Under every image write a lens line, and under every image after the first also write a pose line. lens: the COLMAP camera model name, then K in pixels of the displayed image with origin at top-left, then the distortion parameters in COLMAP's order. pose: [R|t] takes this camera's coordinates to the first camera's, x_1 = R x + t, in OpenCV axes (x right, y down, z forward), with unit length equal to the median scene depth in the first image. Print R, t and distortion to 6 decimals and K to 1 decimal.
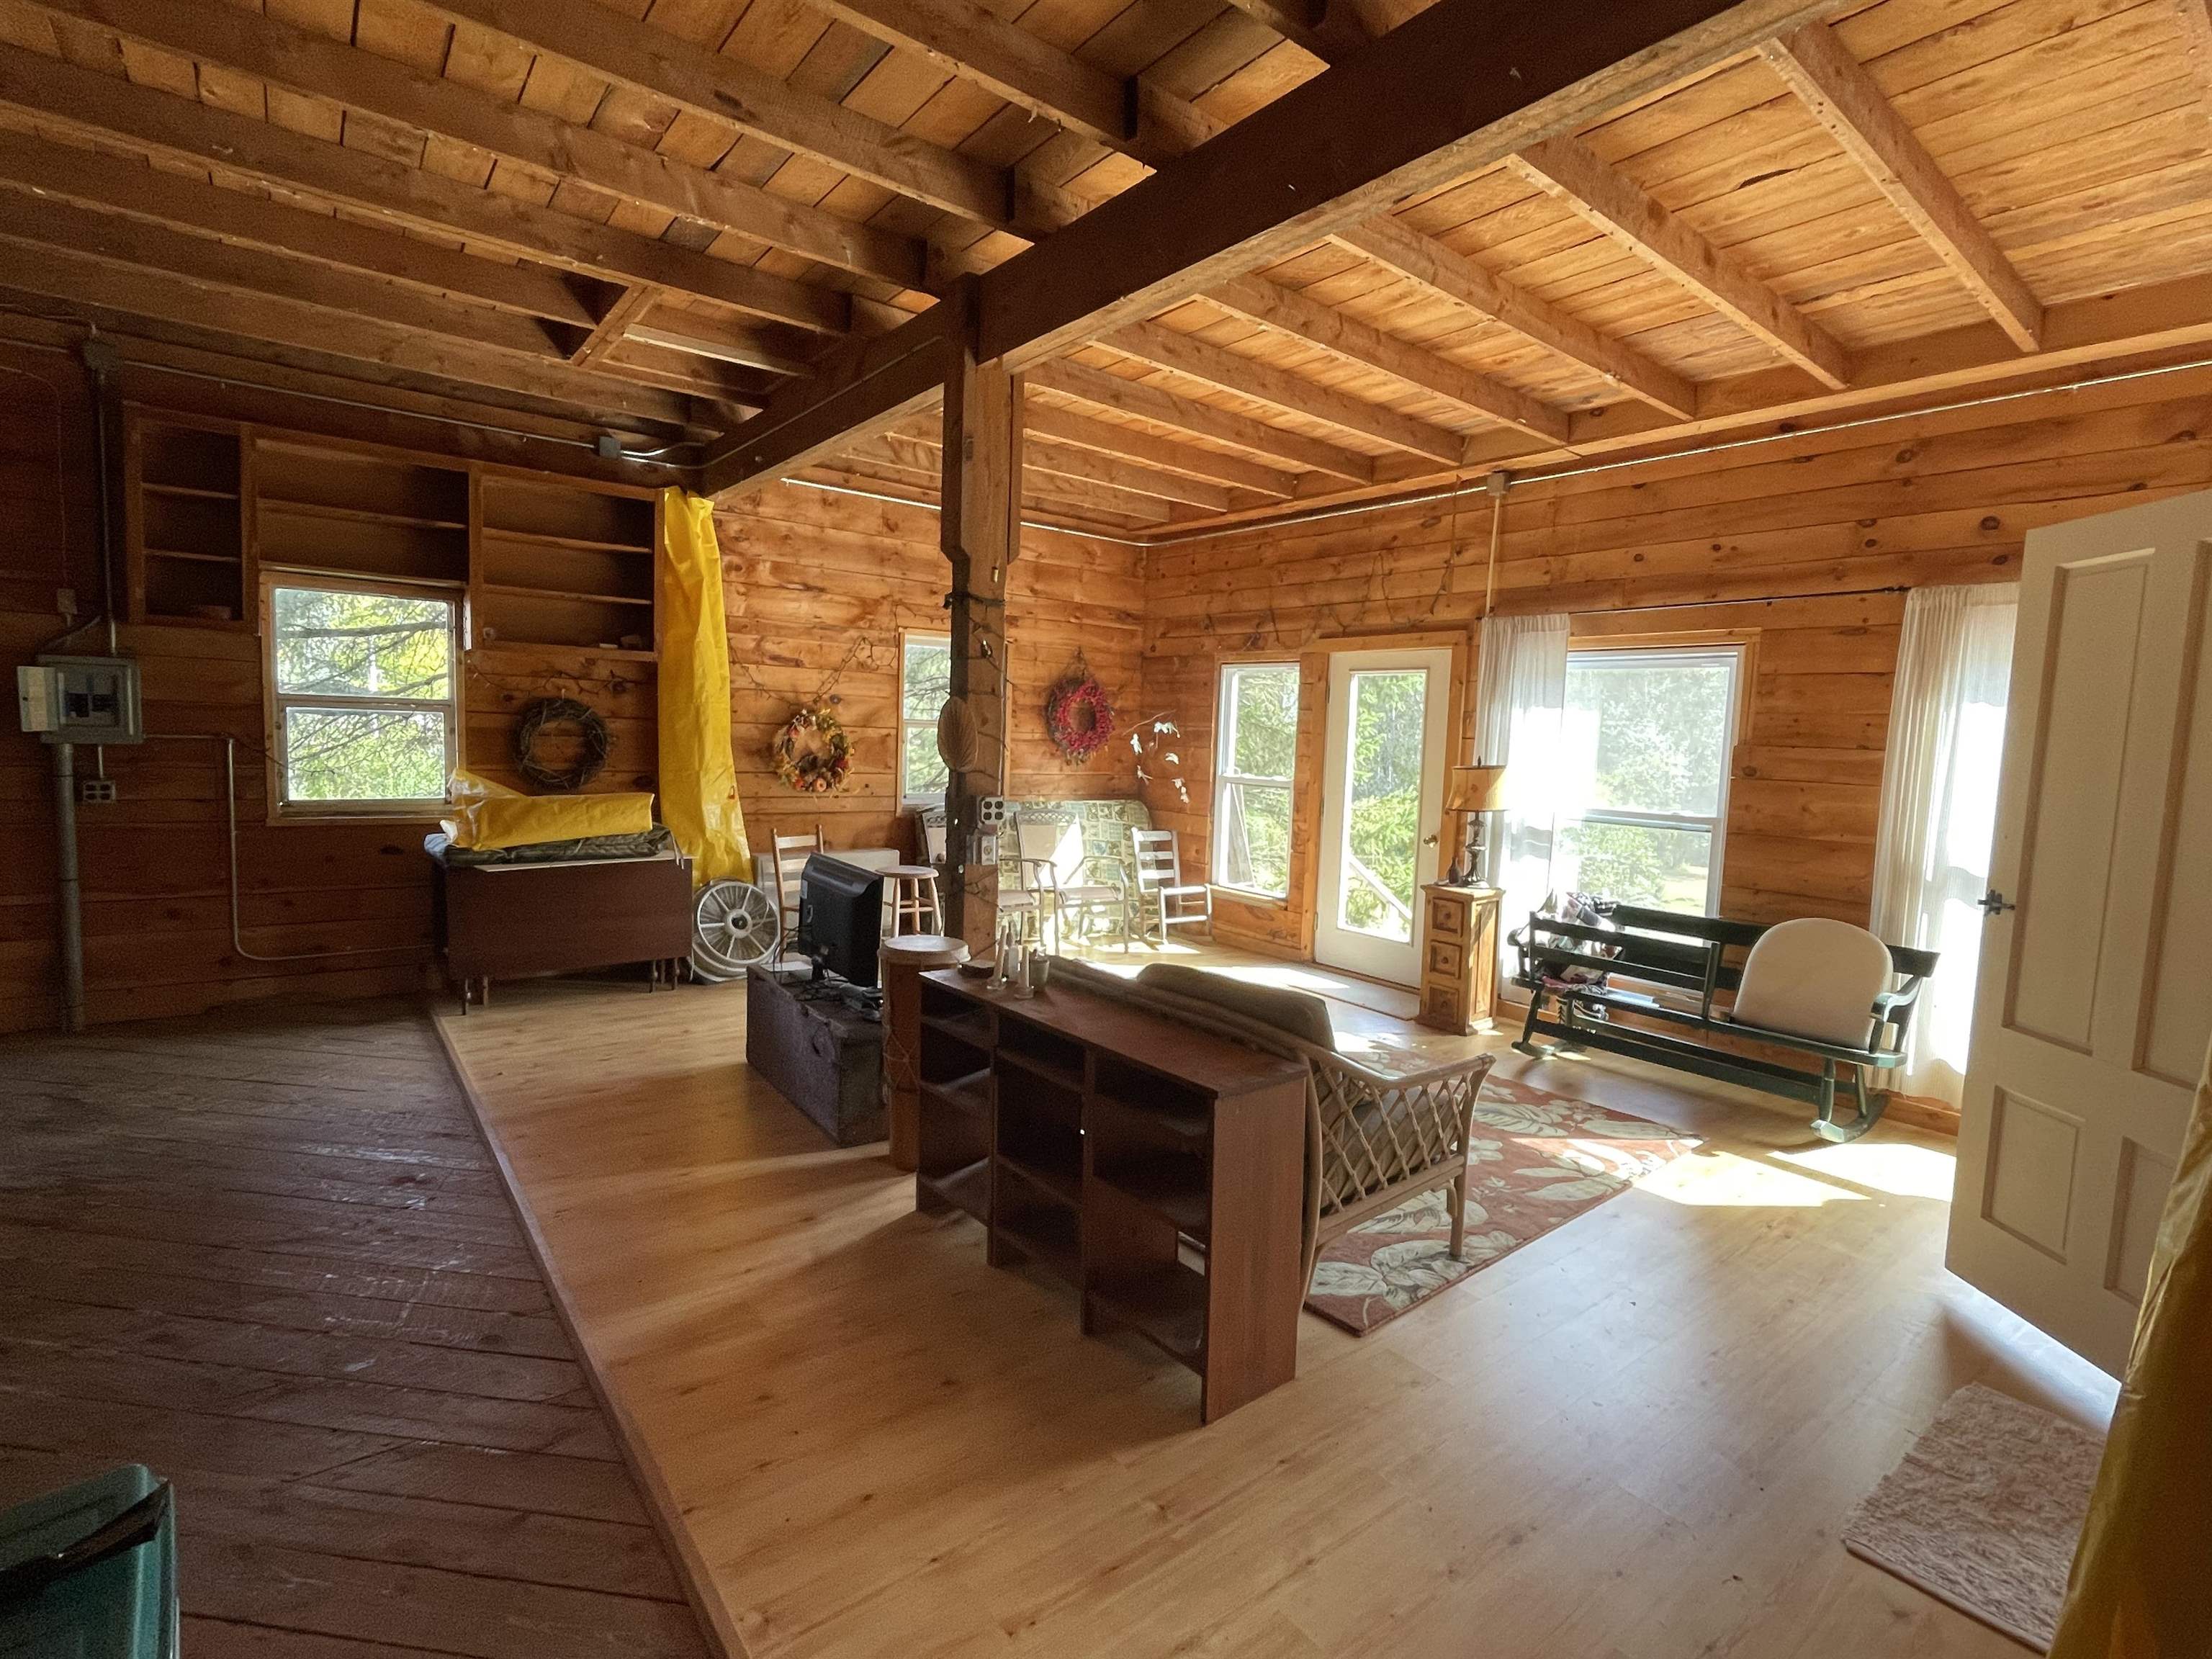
lens RADIAL K [[1040.0, 0, 1099.3], [0, 1040.0, 828.1], [0, 0, 1]] dist [-0.008127, -0.000540]
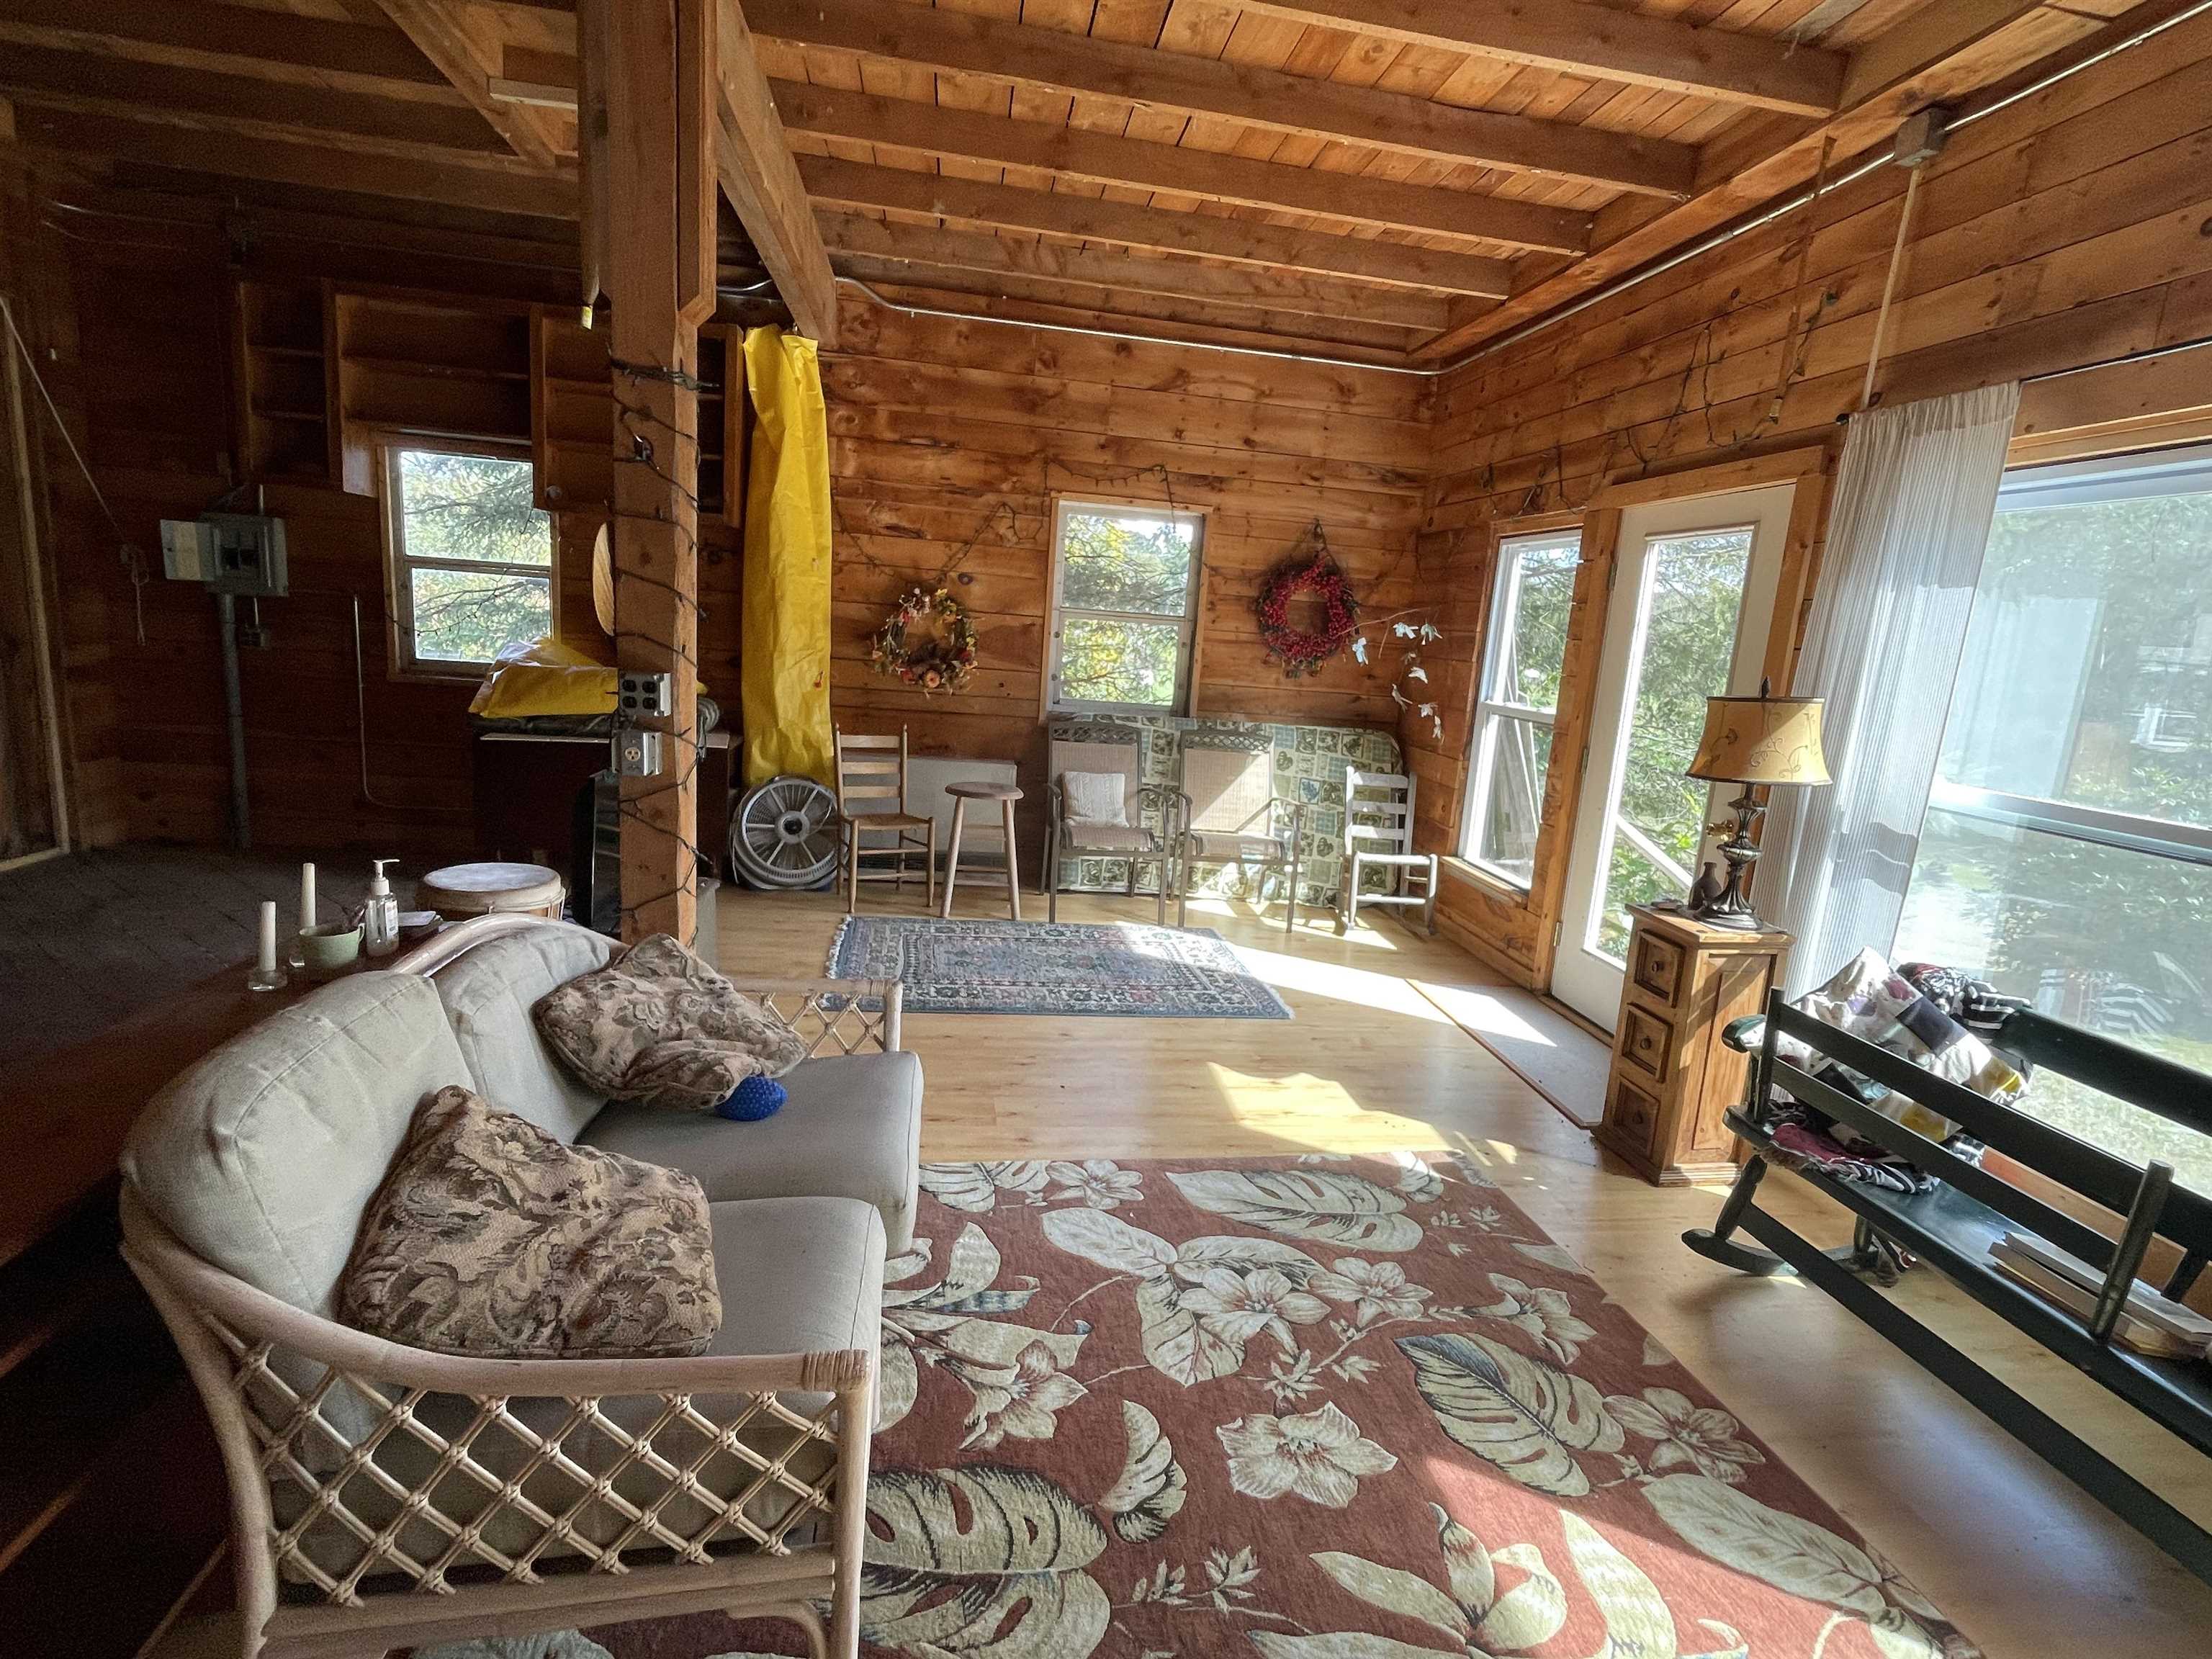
lens RADIAL K [[1040.0, 0, 1117.2], [0, 1040.0, 827.9], [0, 0, 1]] dist [-0.008127, -0.000540]
pose [[0.874780, 0.119620, -0.469521, 0.286210], [-0.087030, 0.992077, 0.090603, -0.011104], [0.476639, -0.038395, 0.878260, 0.328039]]
